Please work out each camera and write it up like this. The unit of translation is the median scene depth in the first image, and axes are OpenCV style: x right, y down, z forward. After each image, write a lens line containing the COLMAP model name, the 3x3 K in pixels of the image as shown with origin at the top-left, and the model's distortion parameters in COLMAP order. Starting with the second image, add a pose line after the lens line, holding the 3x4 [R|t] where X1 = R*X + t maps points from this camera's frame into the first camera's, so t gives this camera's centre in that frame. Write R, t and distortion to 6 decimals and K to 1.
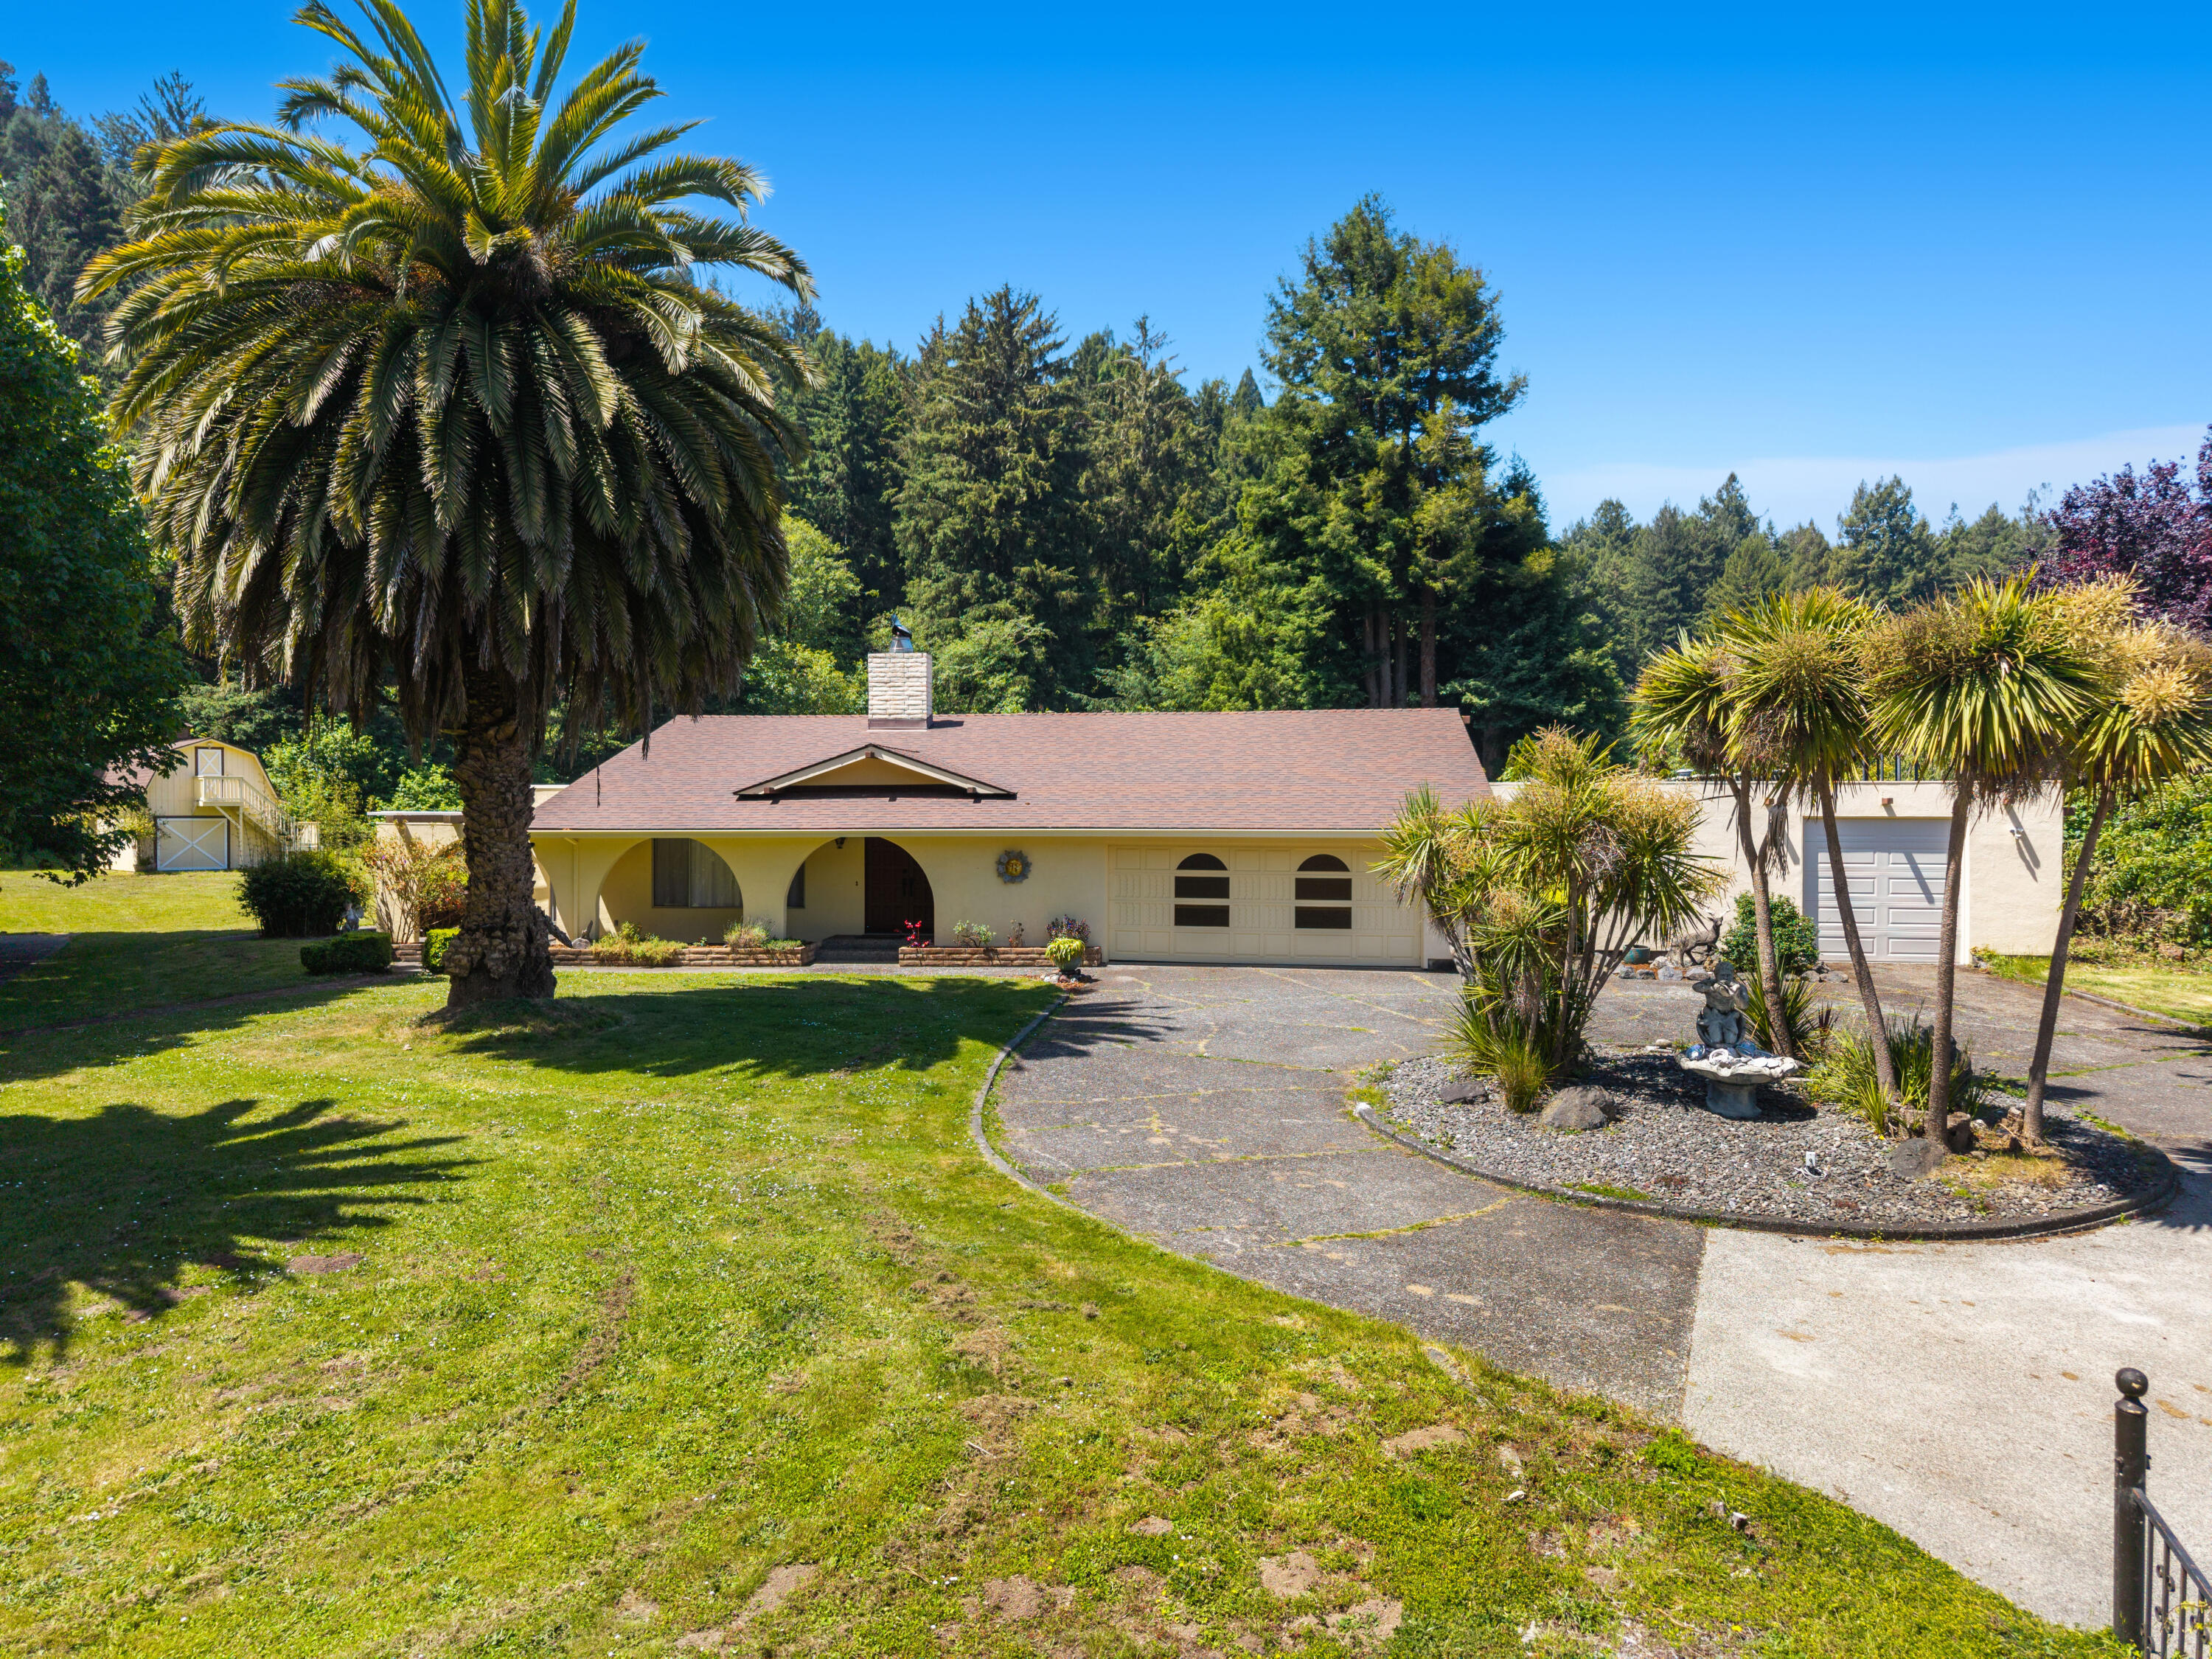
lens RADIAL K [[1514.9, 0, 1095.6], [0, 1514.9, 820.5], [0, 0, 1]] dist [0.051039, -0.056955]
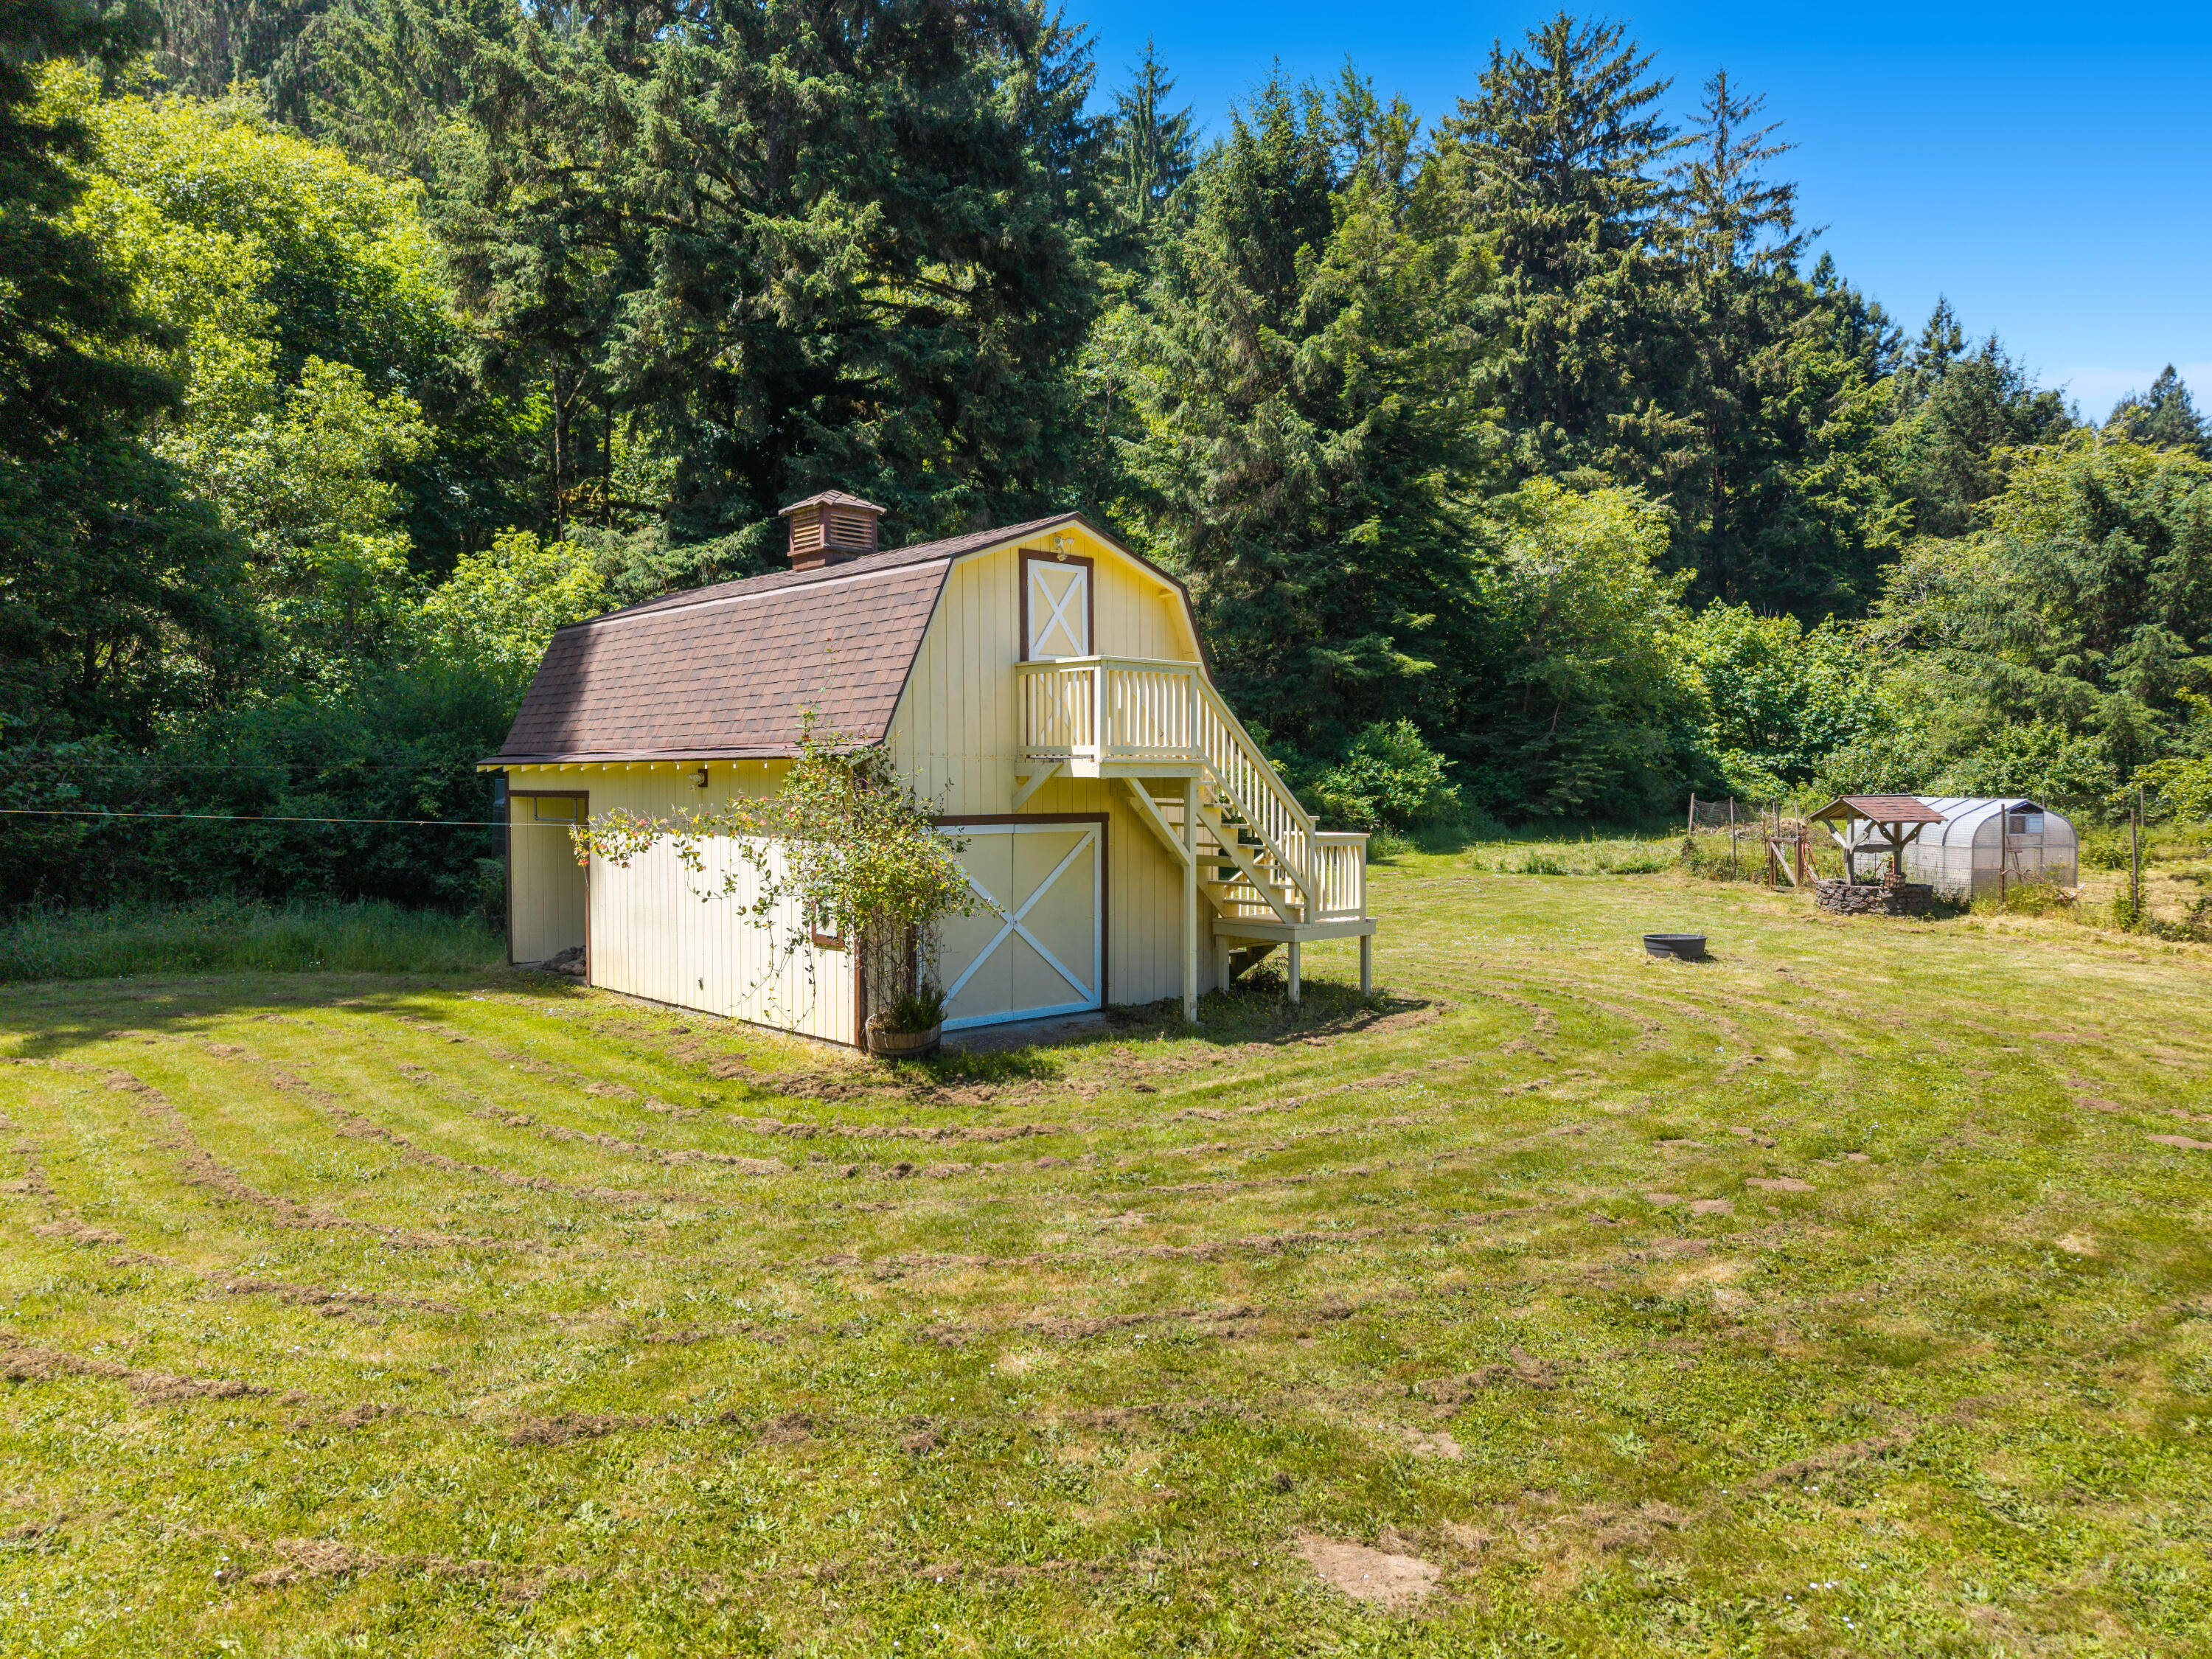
lens RADIAL K [[1521.8, 0, 1084.4], [0, 1521.8, 796.6], [0, 0, 1]] dist [0.038411, -0.064773]
pose [[0.996726, 0.001560, -0.080839, -0.356483], [-0.000998, 0.999975, 0.006994, -0.005098], [0.080848, -0.006890, 0.996703, 0.477851]]
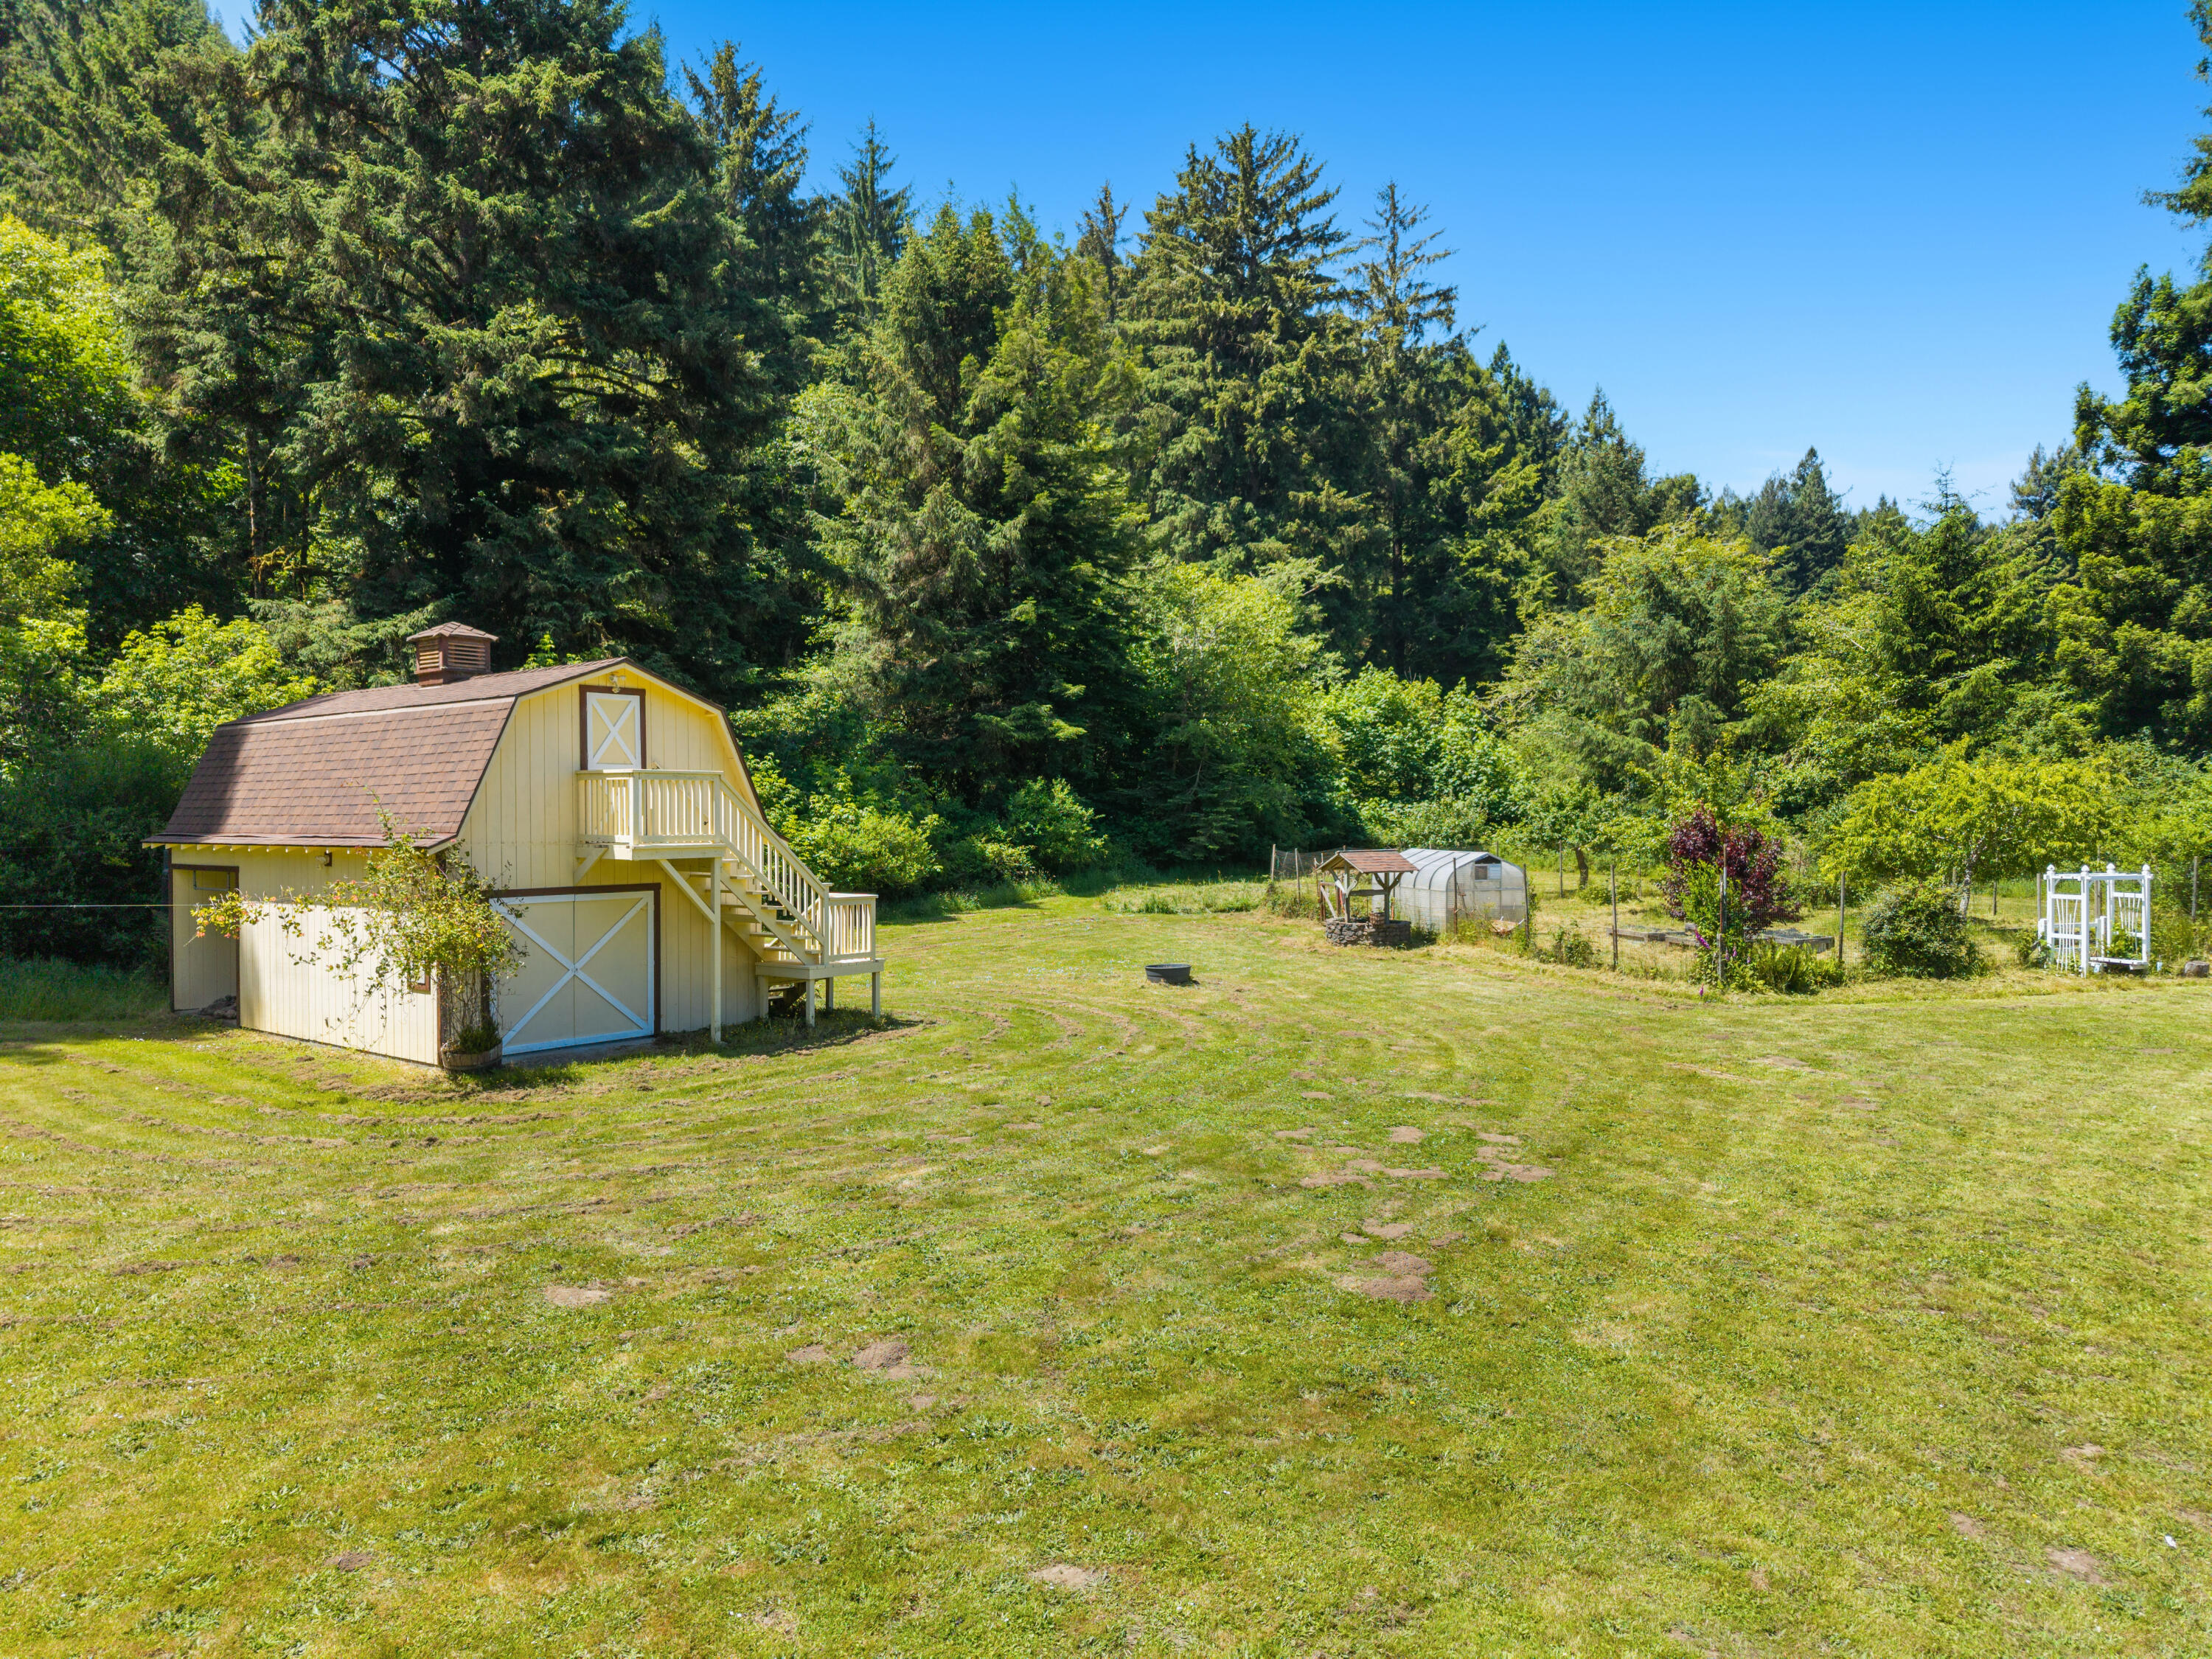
lens RADIAL K [[1514.9, 0, 1095.6], [0, 1514.9, 820.5], [0, 0, 1]] dist [0.051039, -0.056955]
pose [[0.996991, -0.002927, 0.077458, -0.319497], [0.002960, 0.999996, -0.000316, -0.011333], [-0.077457, 0.000545, 0.996996, 0.417277]]
